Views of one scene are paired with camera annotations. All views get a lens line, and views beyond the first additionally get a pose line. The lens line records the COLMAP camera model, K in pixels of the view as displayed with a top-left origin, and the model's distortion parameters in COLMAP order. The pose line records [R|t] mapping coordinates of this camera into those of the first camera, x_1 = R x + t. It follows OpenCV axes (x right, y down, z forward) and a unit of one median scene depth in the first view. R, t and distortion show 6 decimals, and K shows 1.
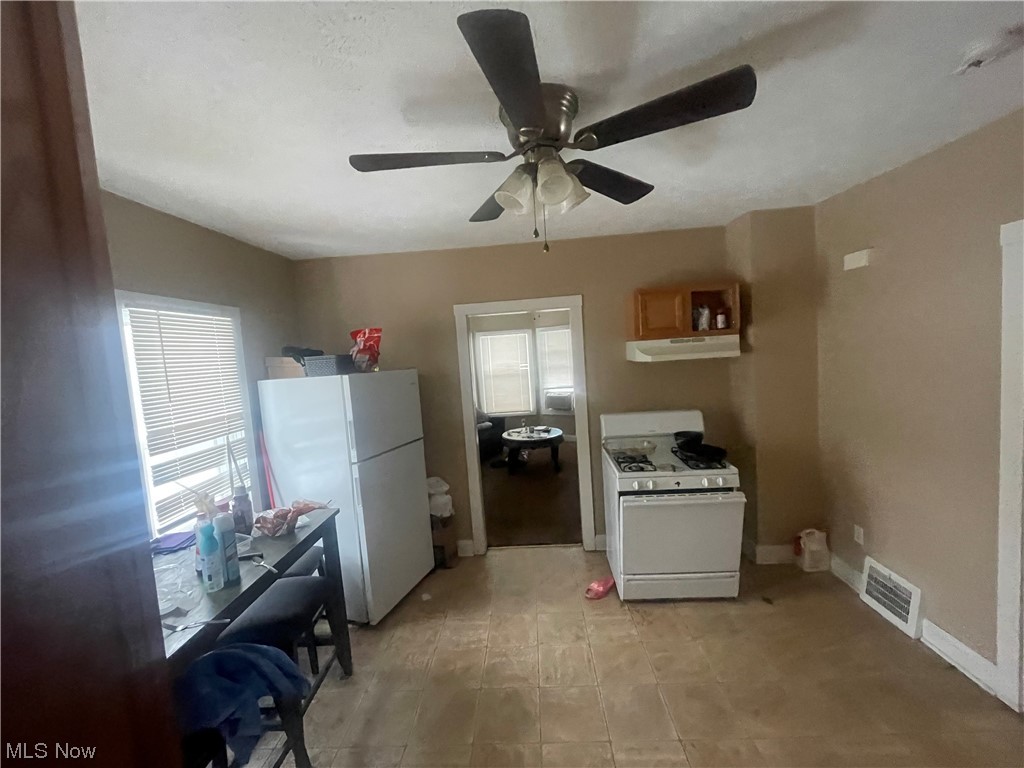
lens RADIAL K [[412.6, 0, 506.5], [0, 412.6, 385.3], [0, 0, 1]] dist [-0.003496, -0.000021]
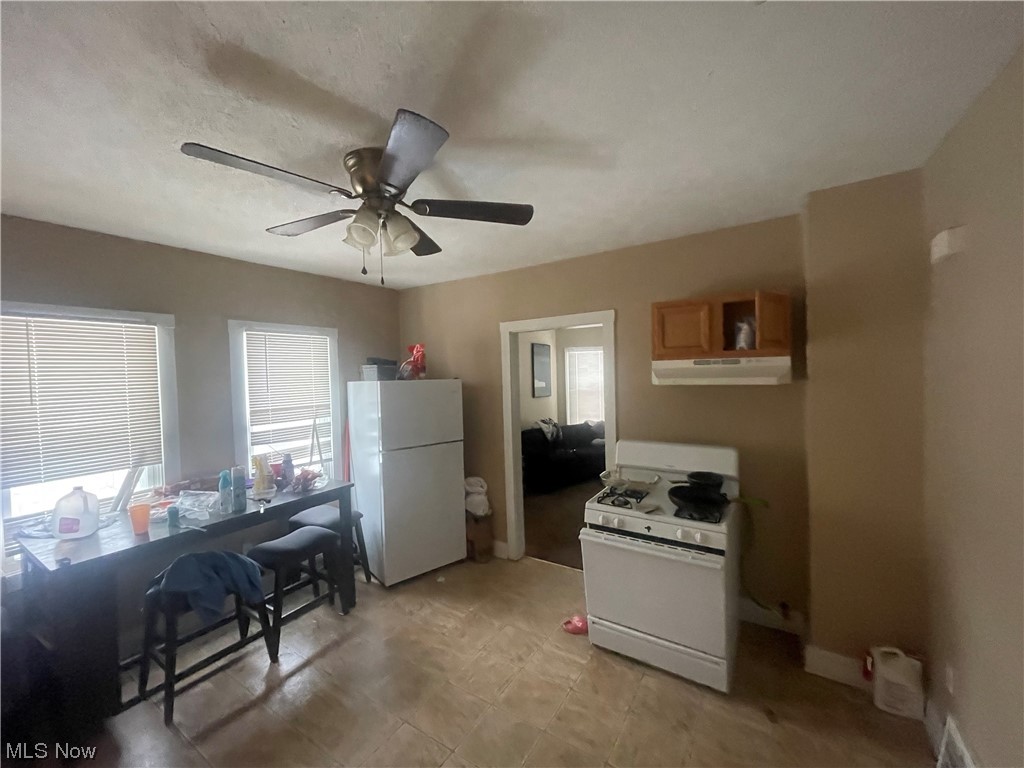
lens RADIAL K [[412.6, 0, 502.9], [0, 412.6, 383.8], [0, 0, 1]] dist [-0.003496, -0.000021]
pose [[0.860635, 0.058029, -0.505904, 0.499025], [-0.070262, 0.997516, -0.005110, -0.031715], [0.504351, 0.039943, 0.862574, 0.083163]]
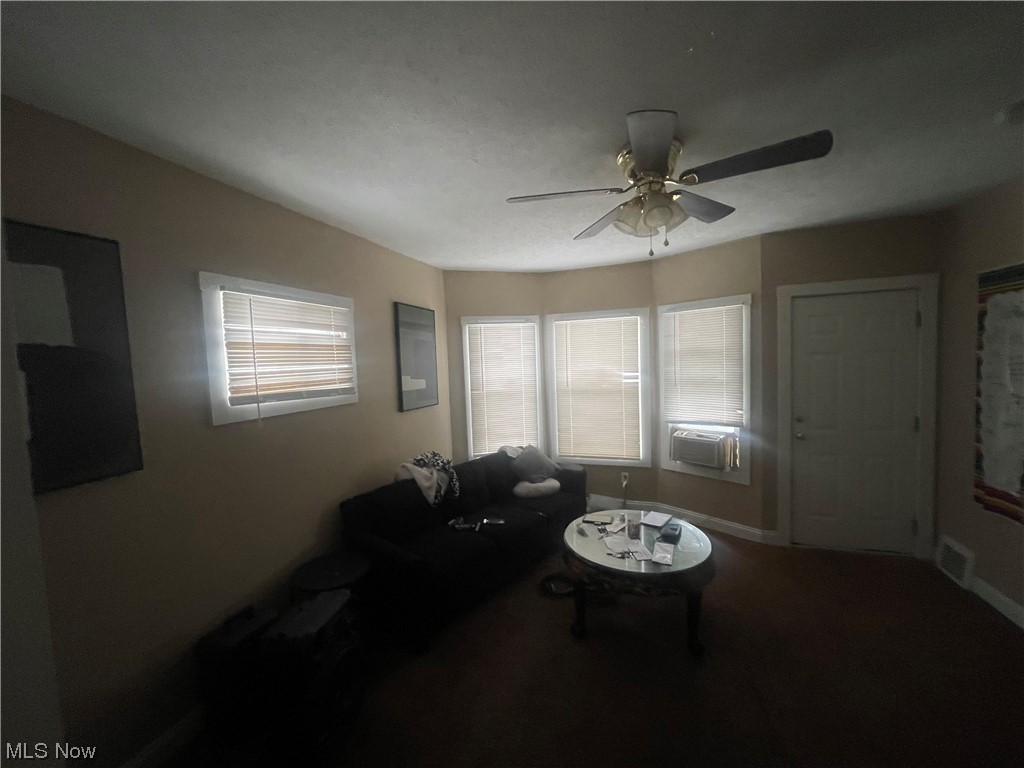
lens RADIAL K [[412.6, 0, 512.8], [0, 412.6, 380.2], [0, 0, 1]] dist [-0.003496, -0.000021]
pose [[0.963057, 0.053532, -0.263923, 0.091528], [-0.054412, 0.998511, 0.003983, -0.087649], [0.263743, 0.010525, 0.964536, 1.115810]]
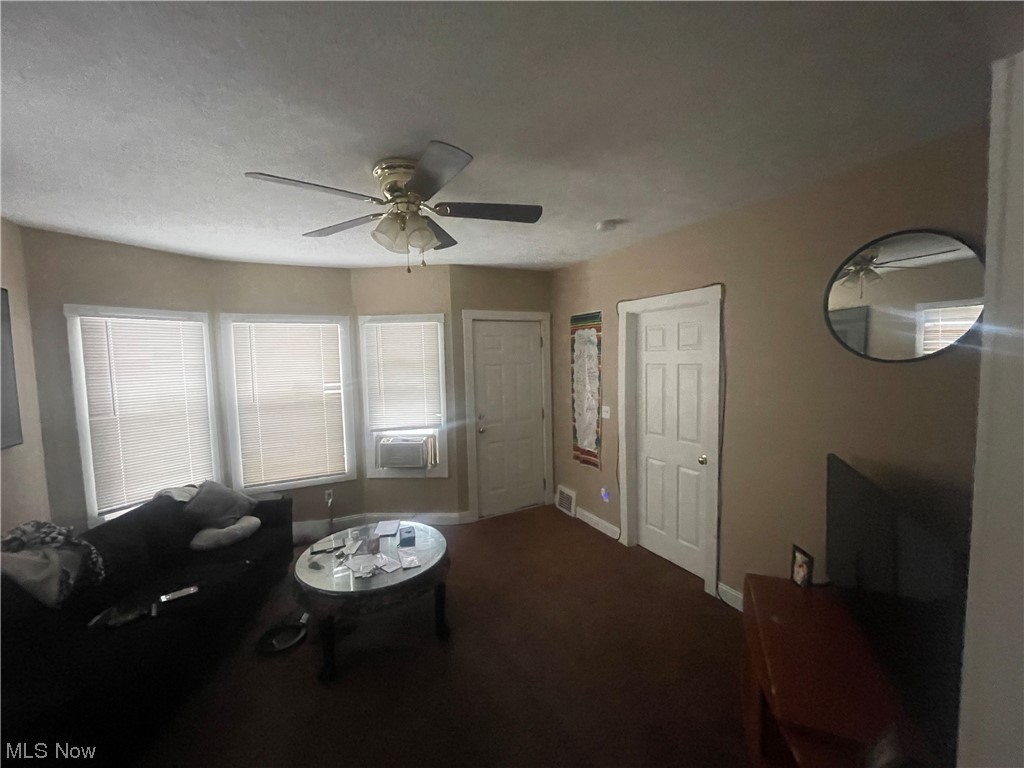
lens RADIAL K [[412.6, 0, 512.3], [0, 412.6, 381.4], [0, 0, 1]] dist [-0.003496, -0.000021]
pose [[0.854859, 0.024168, 0.518297, -0.084004], [-0.006695, 0.999345, -0.035557, -0.091865], [-0.518817, 0.026926, 0.854461, 1.137326]]
